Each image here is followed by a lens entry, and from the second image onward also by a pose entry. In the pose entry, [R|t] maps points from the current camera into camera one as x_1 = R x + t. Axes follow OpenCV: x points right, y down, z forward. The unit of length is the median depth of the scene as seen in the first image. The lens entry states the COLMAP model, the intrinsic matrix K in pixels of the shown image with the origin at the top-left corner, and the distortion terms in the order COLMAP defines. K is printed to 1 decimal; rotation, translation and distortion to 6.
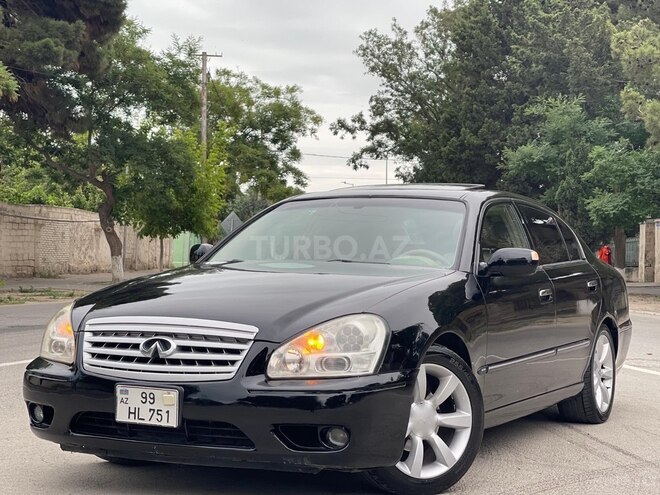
lens RADIAL K [[1333.5, 0, 330.0], [0, 1333.5, 247.5], [0, 0, 1]] dist [0.343659, -0.054459]
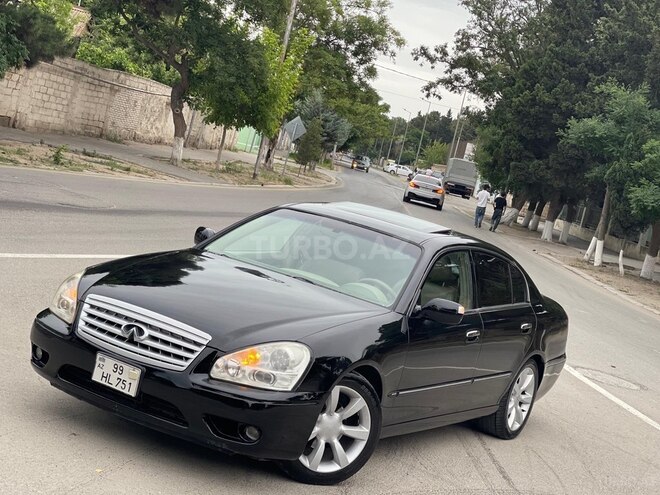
lens RADIAL K [[1385.9, 0, 330.0], [0, 1385.9, 247.5], [0, 0, 1]] dist [0.408991, 0.071970]
pose [[0.973593, 0.223534, -0.046369, 0.093741], [-0.218015, 0.970638, 0.101642, -0.172780], [0.067728, -0.088848, 0.993740, -0.298629]]
